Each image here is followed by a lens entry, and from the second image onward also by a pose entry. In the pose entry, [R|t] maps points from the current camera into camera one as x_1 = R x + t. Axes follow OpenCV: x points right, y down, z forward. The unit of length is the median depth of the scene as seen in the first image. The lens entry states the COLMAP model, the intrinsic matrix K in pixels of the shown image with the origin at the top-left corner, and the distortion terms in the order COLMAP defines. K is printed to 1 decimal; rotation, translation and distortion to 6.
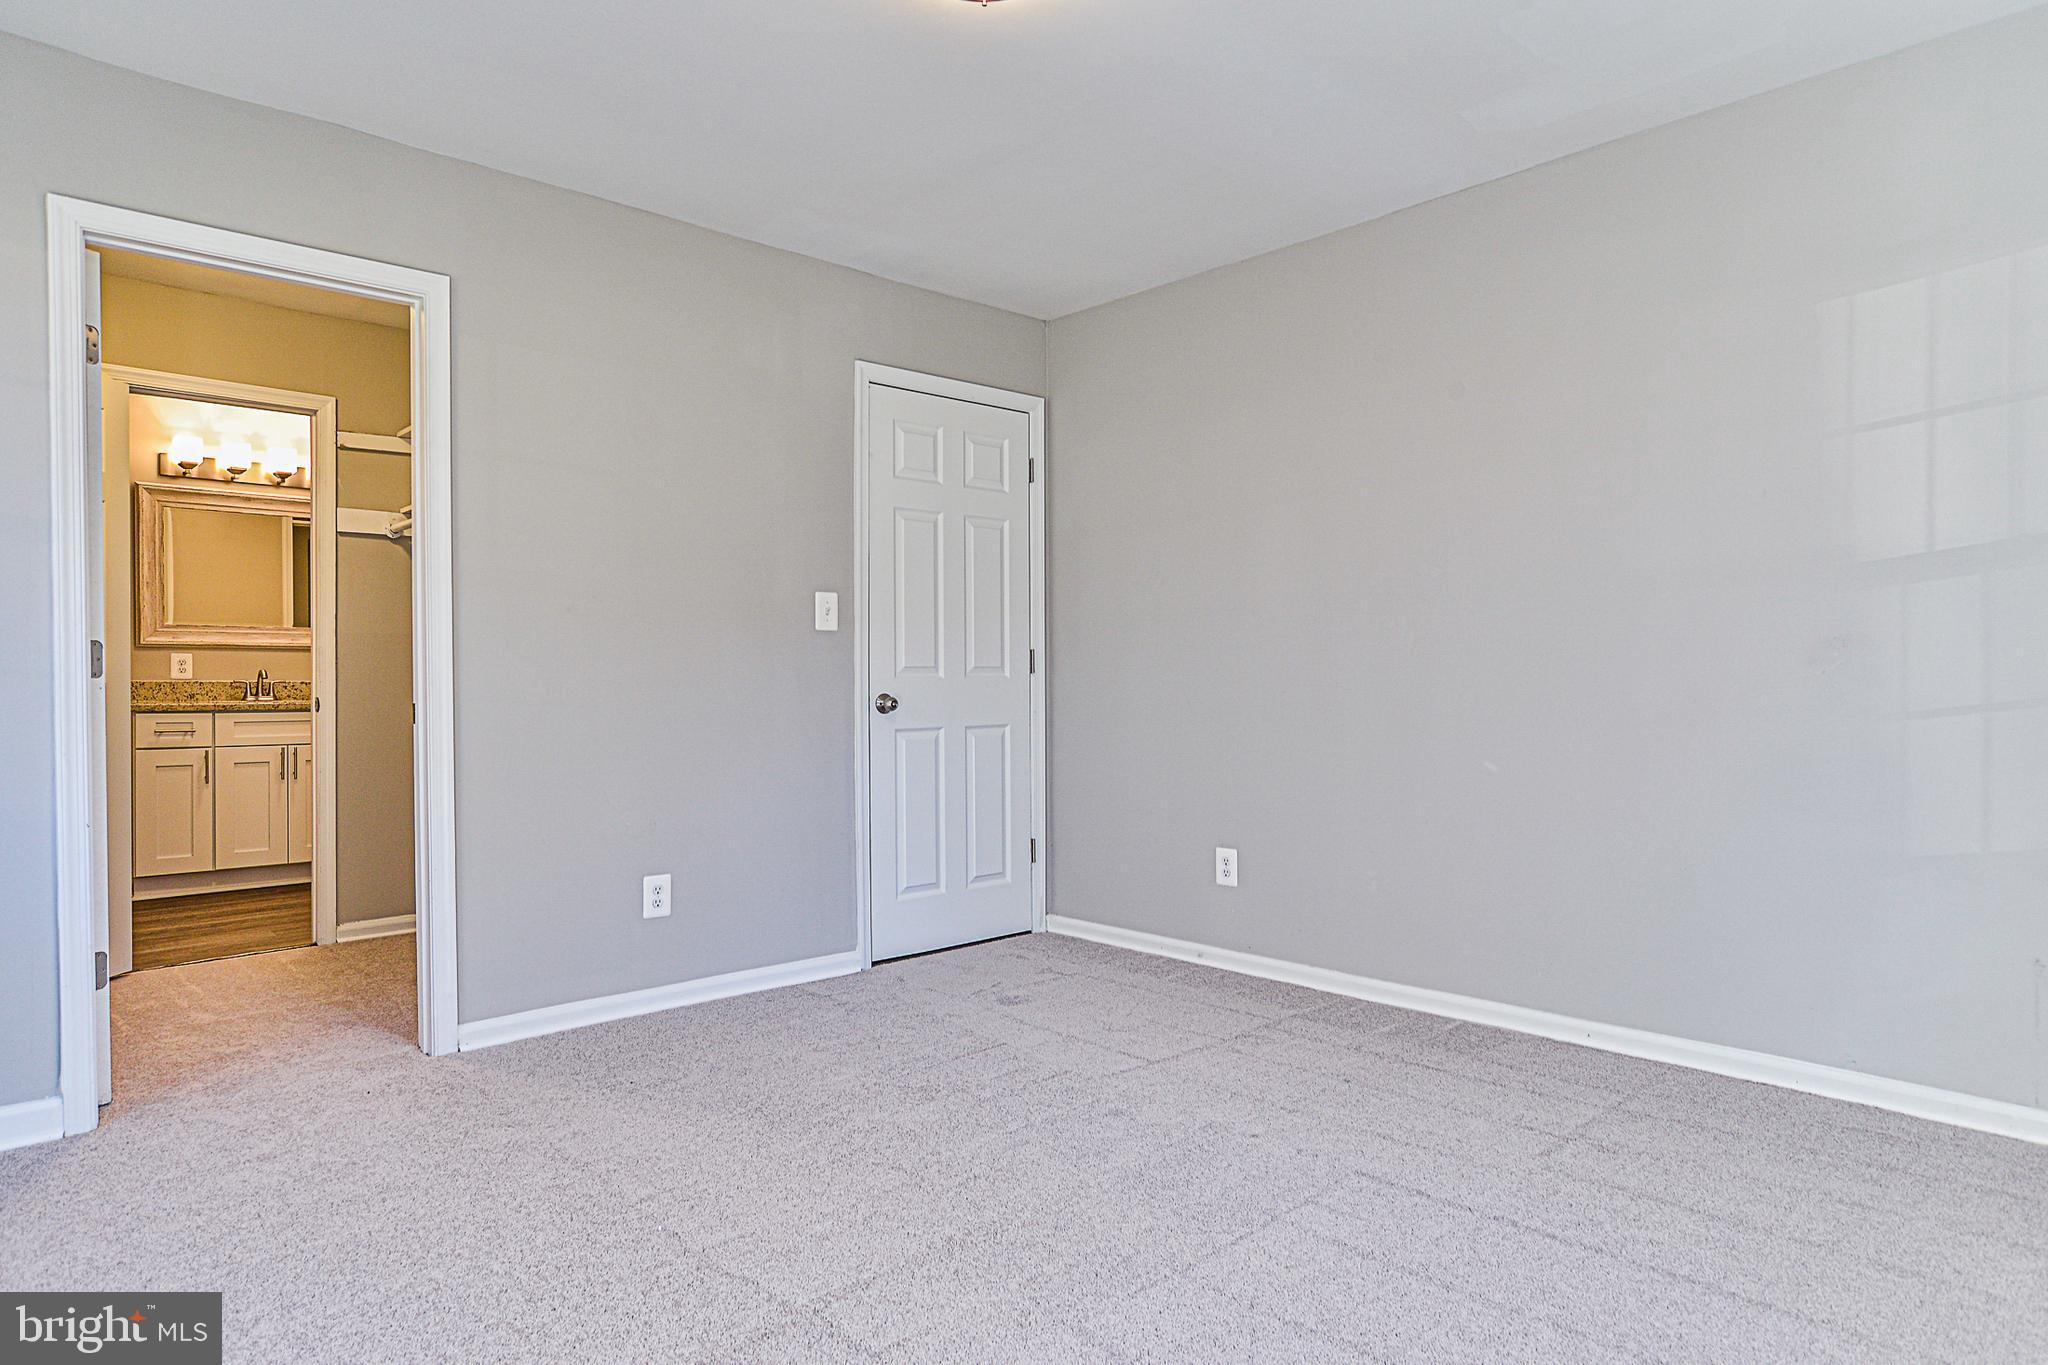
lens RADIAL K [[1216.2, 0, 1022.9], [0, 1216.2, 689.1], [0, 0, 1]] dist [0.003707, 0.003262]
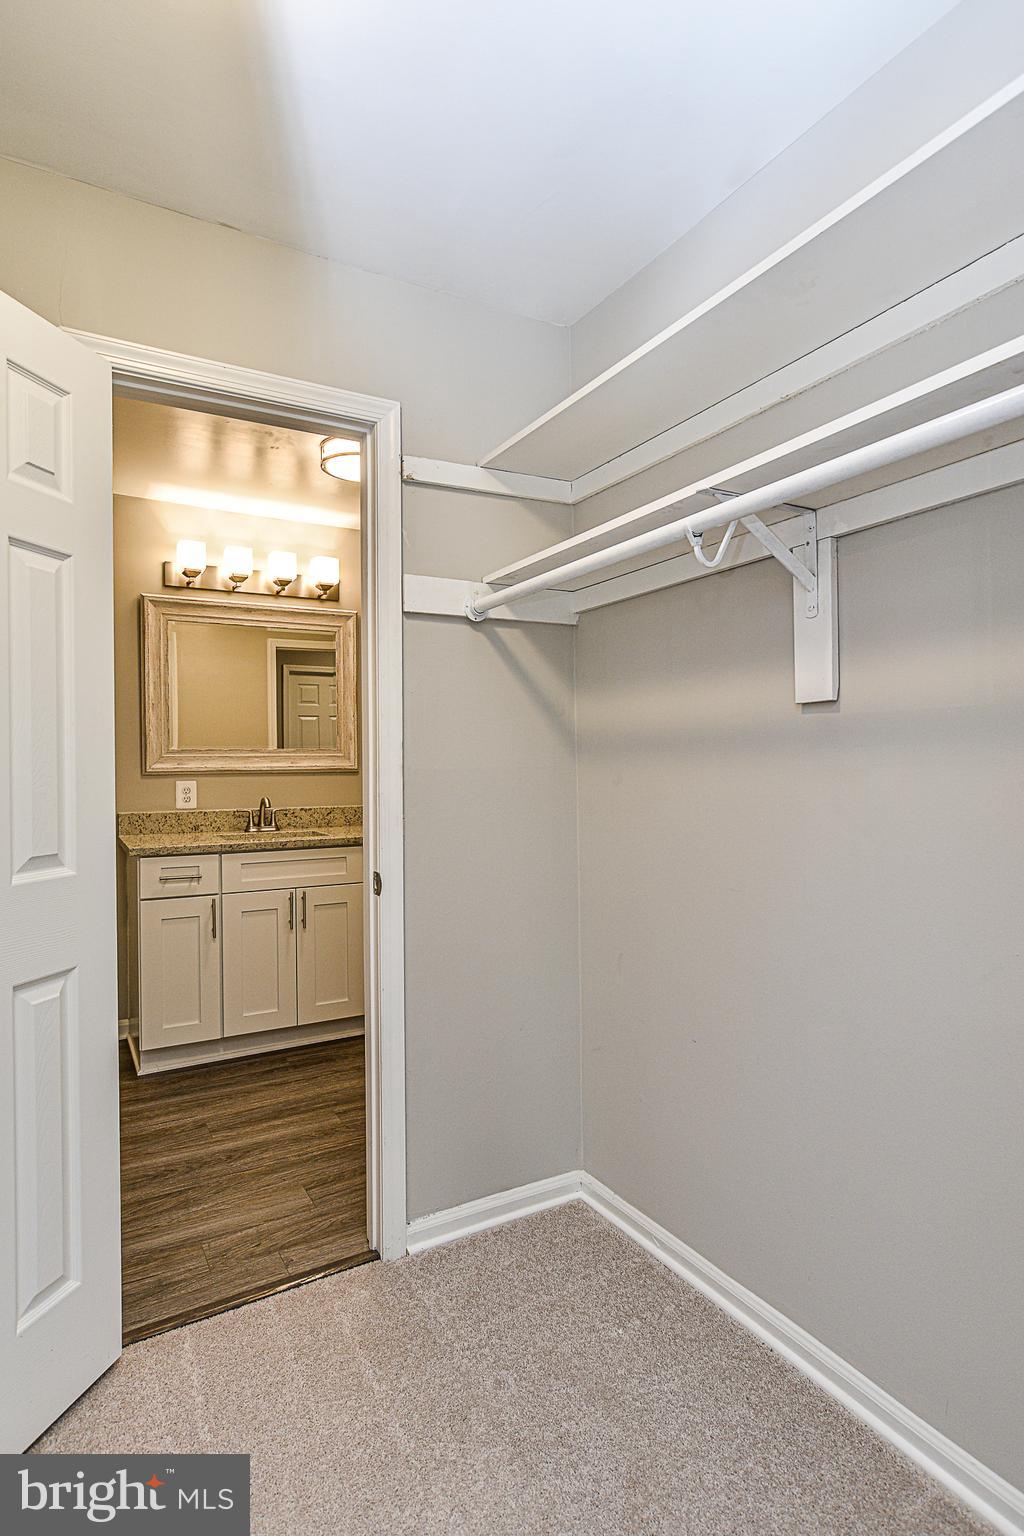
lens RADIAL K [[844.0, 0, 512.6], [0, 844.0, 761.6], [0, 0, 1]] dist [-0.018851, 0.014361]
pose [[0.973870, -0.012468, -0.226762, -0.312902], [0.010369, 0.999892, -0.010448, -0.034926], [0.226868, 0.007824, 0.973894, 0.447118]]
